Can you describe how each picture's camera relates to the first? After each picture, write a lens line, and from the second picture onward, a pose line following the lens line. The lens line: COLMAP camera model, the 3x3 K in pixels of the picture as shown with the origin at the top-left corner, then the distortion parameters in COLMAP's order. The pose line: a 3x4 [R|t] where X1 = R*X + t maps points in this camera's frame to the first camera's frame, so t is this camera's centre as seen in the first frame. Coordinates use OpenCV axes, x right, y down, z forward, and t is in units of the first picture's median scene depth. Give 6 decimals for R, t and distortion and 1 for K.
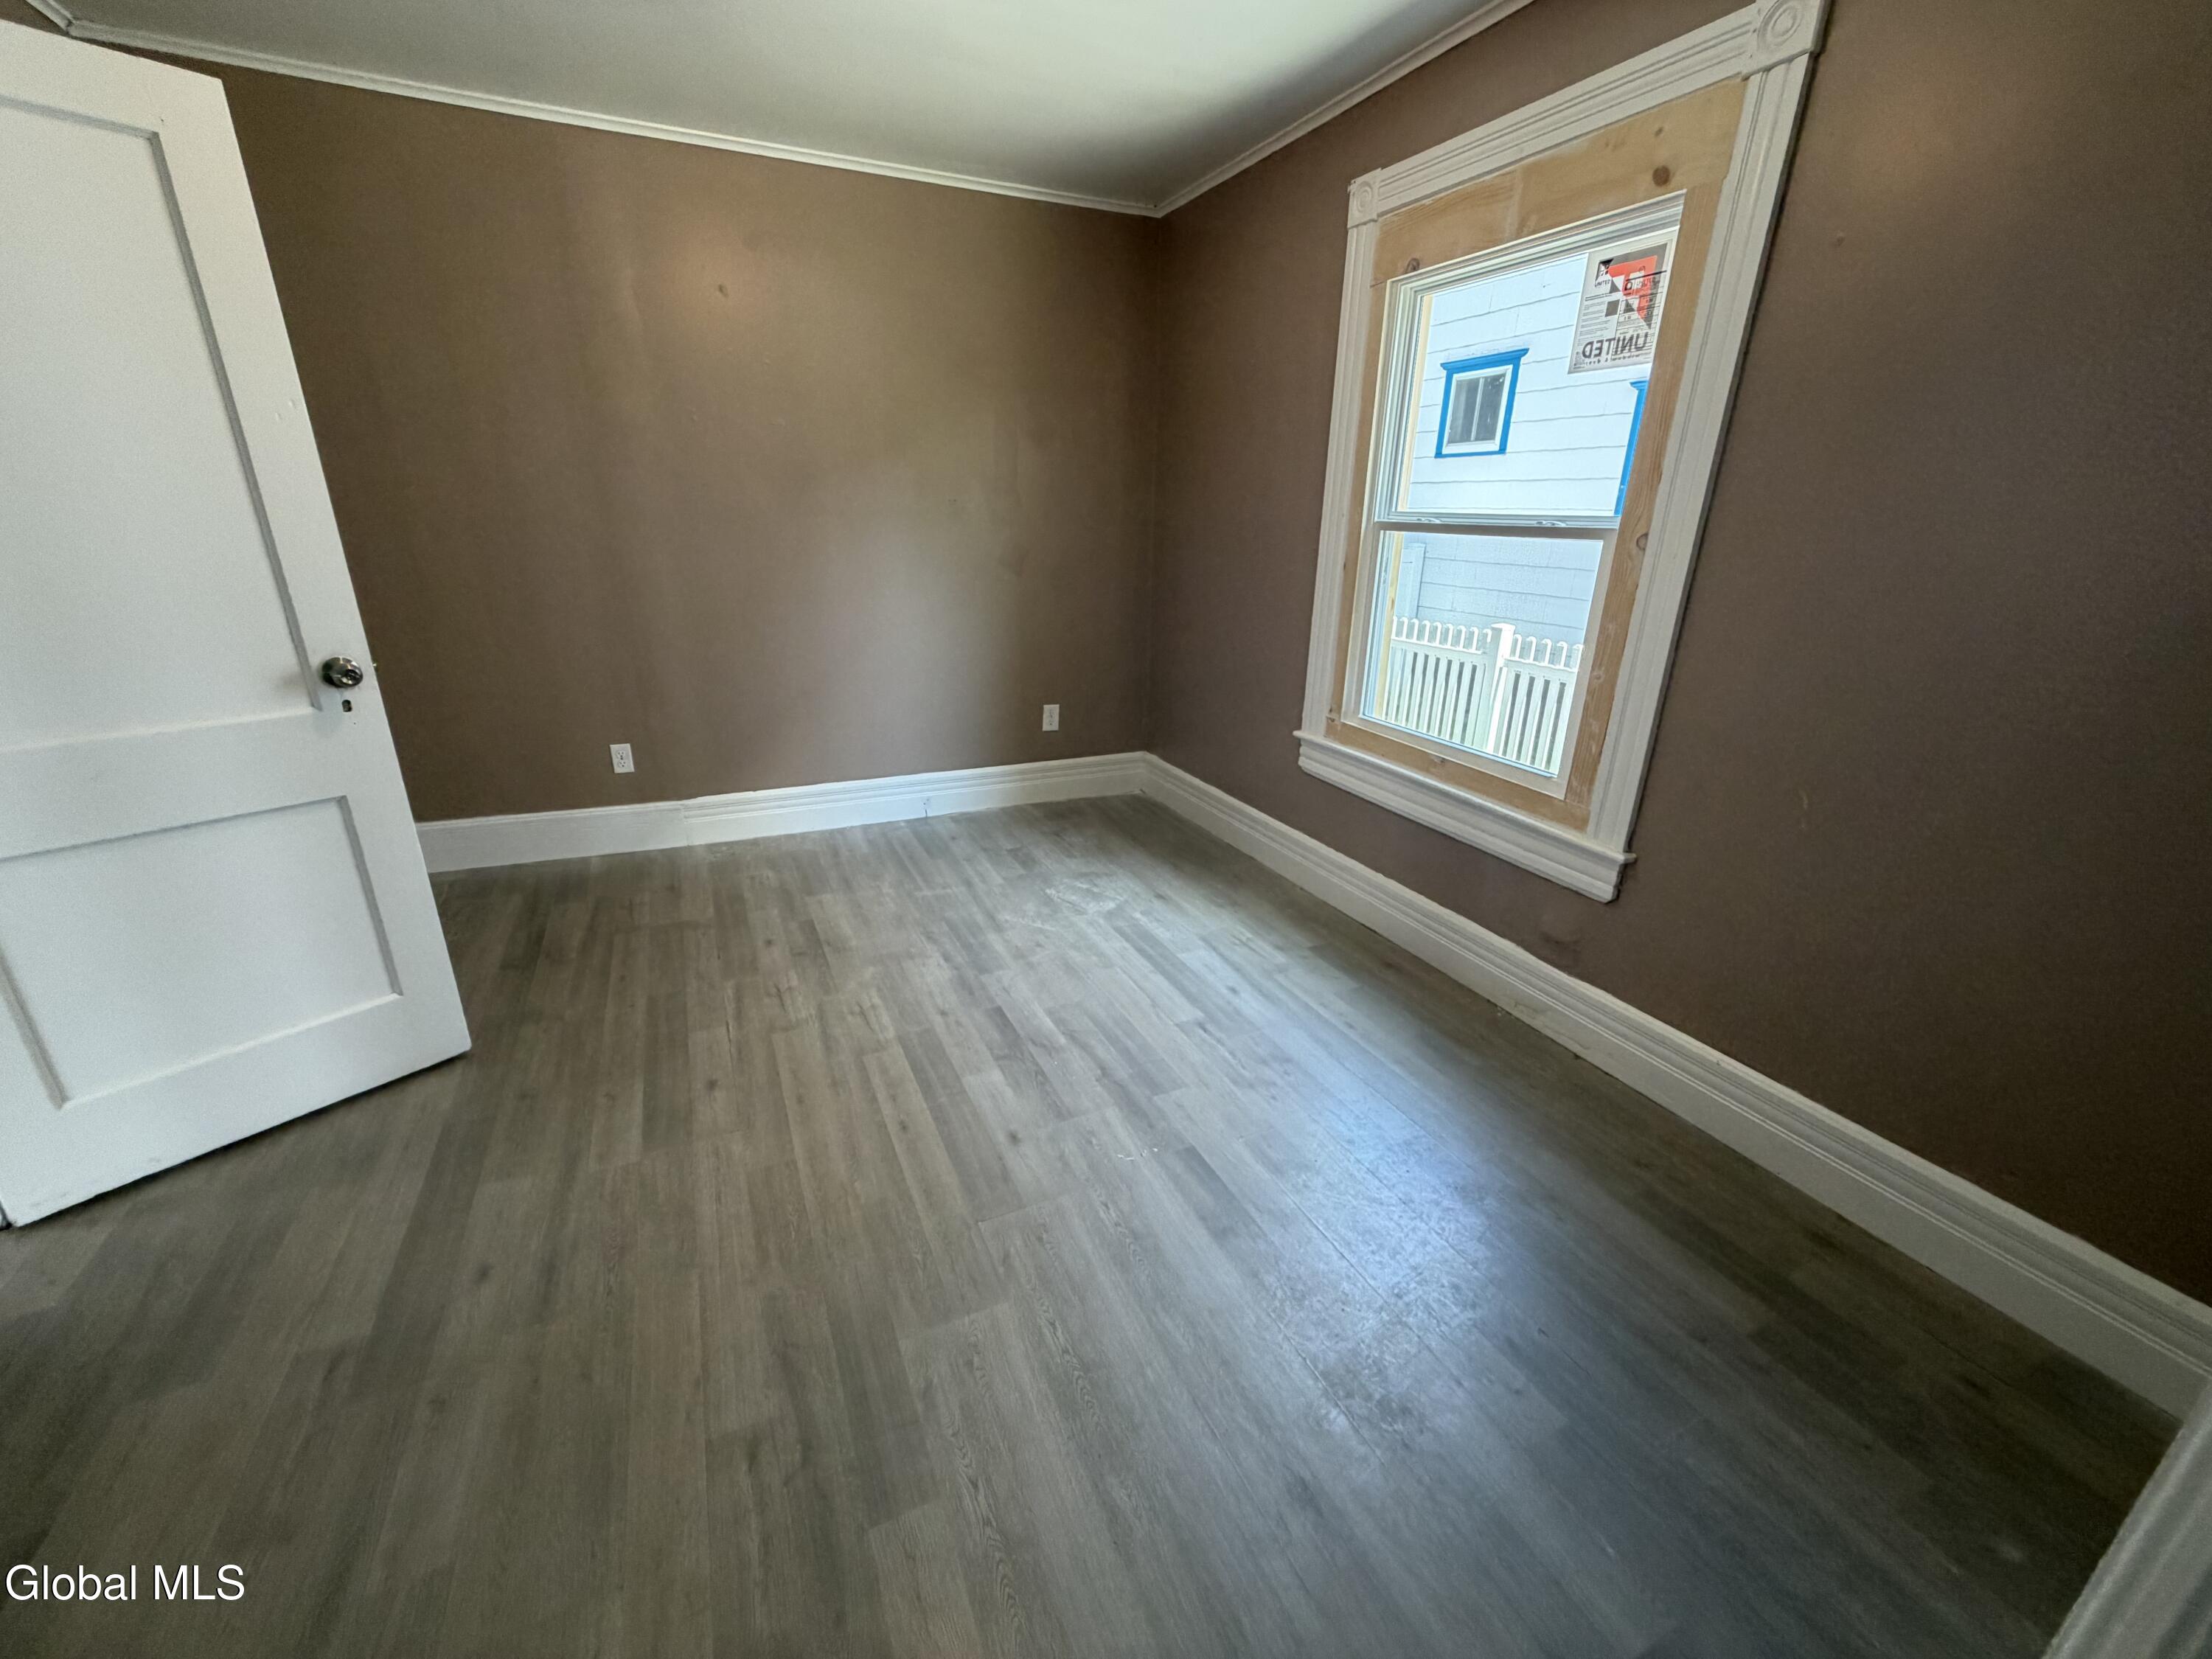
lens RADIAL K [[887.7, 0, 1107.9], [0, 887.7, 820.2], [0, 0, 1]] dist [0.003068, -0.001543]
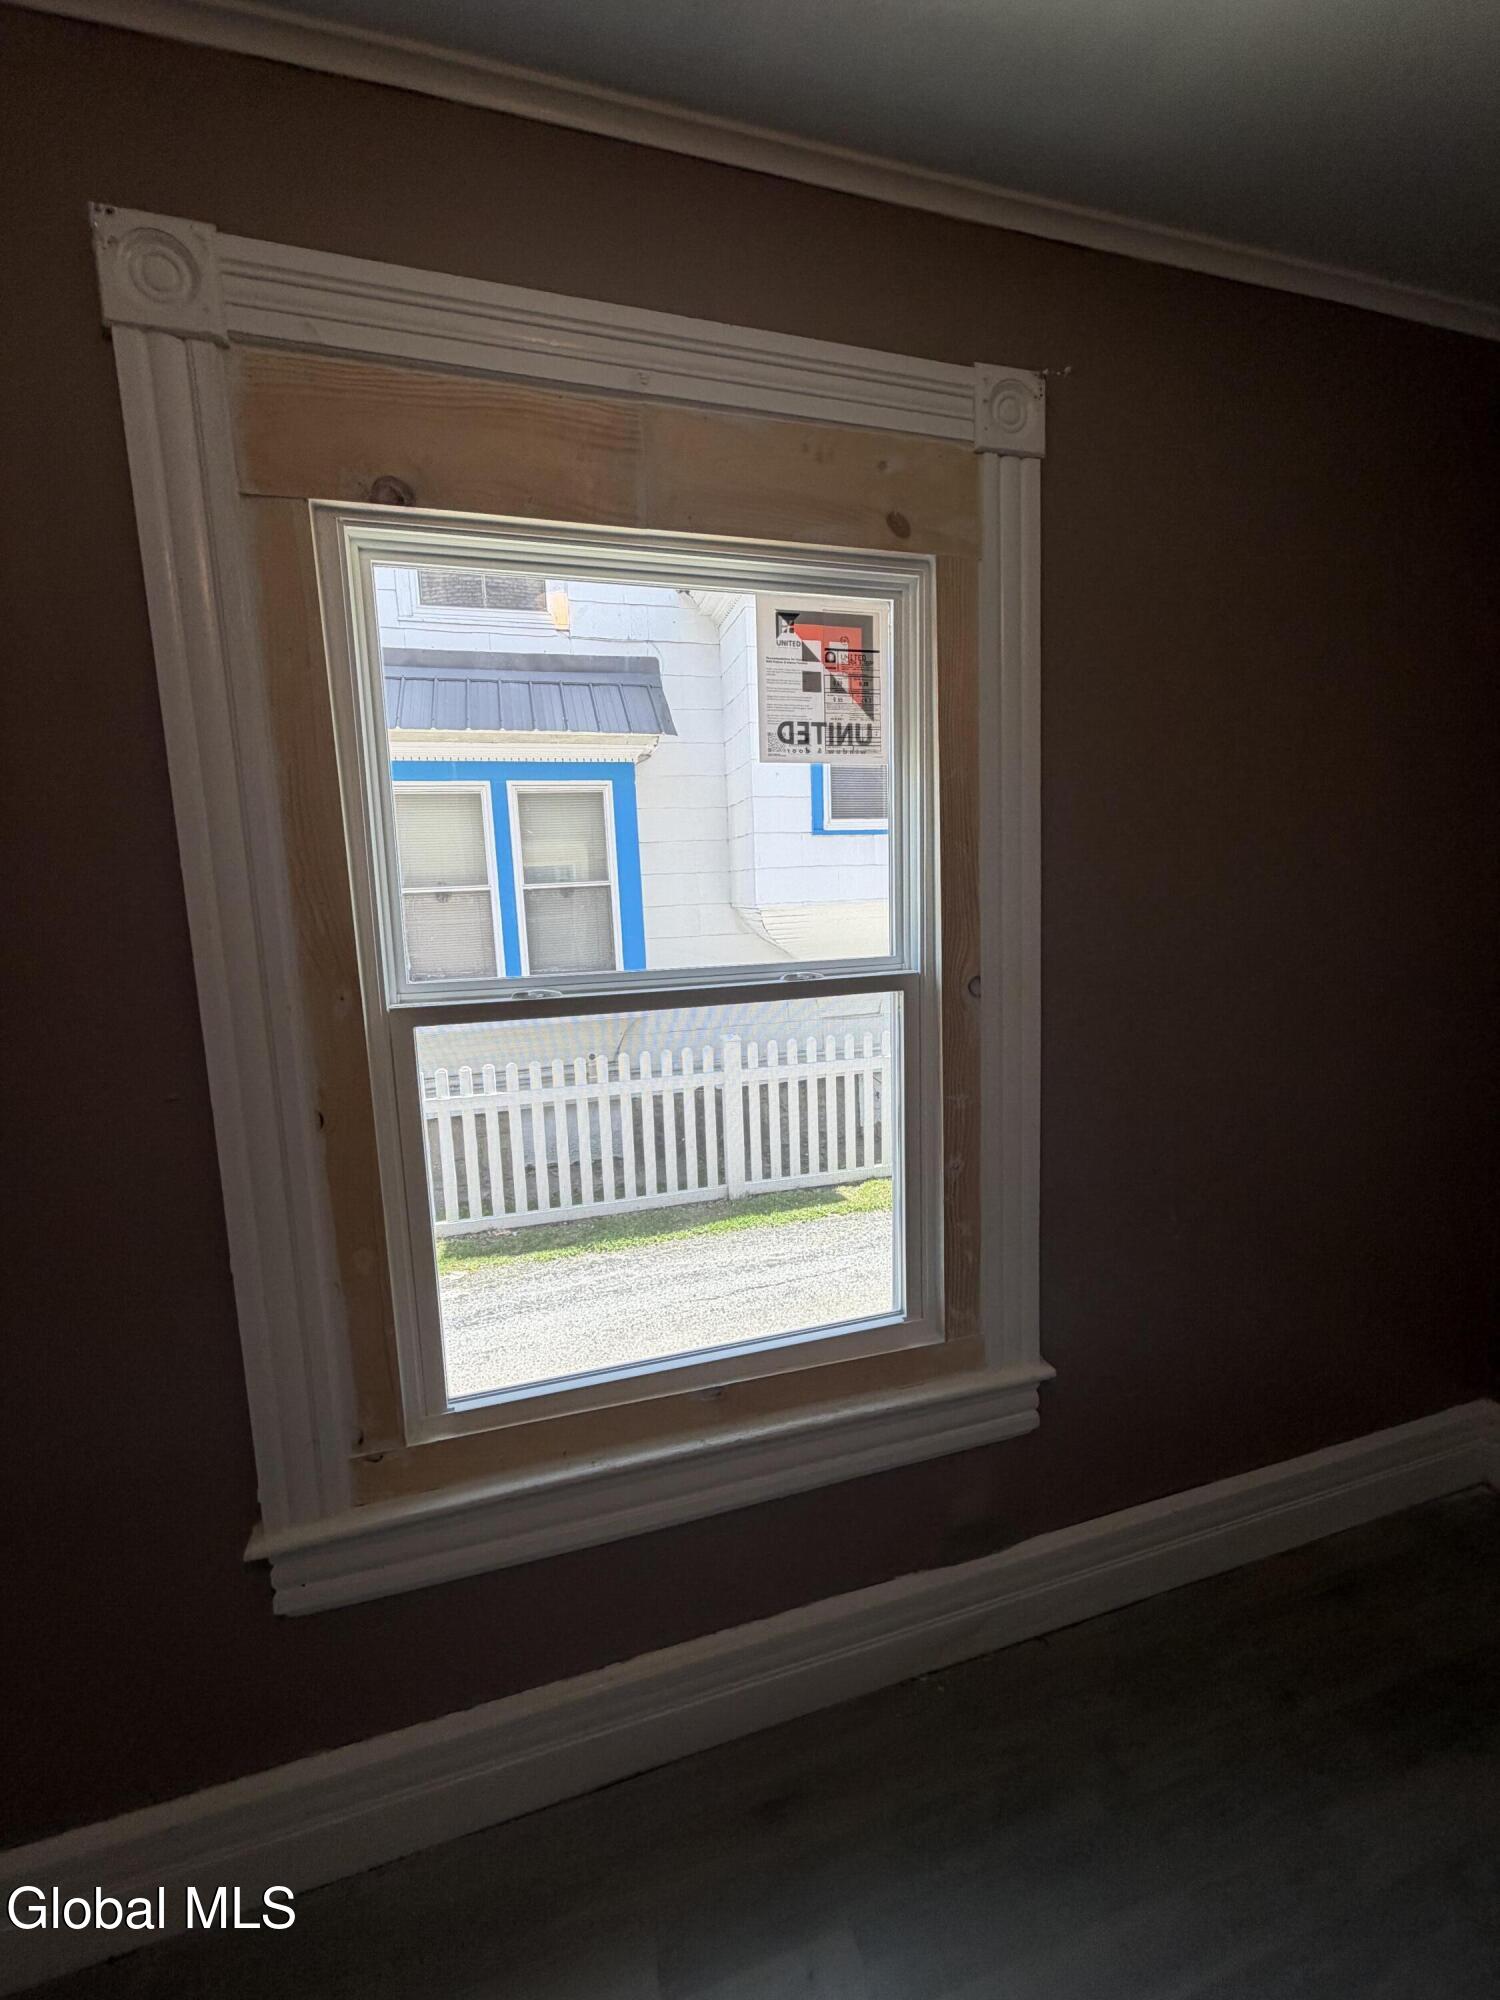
lens RADIAL K [[802.6, 0, 750.7], [0, 802.6, 996.4], [0, 0, 1]] dist [0.003068, -0.001543]
pose [[0.143217, -0.144689, 0.979058, -0.078412], [0.366896, 0.926529, 0.083256, -0.348001], [-0.919172, 0.347288, 0.185781, 0.845302]]
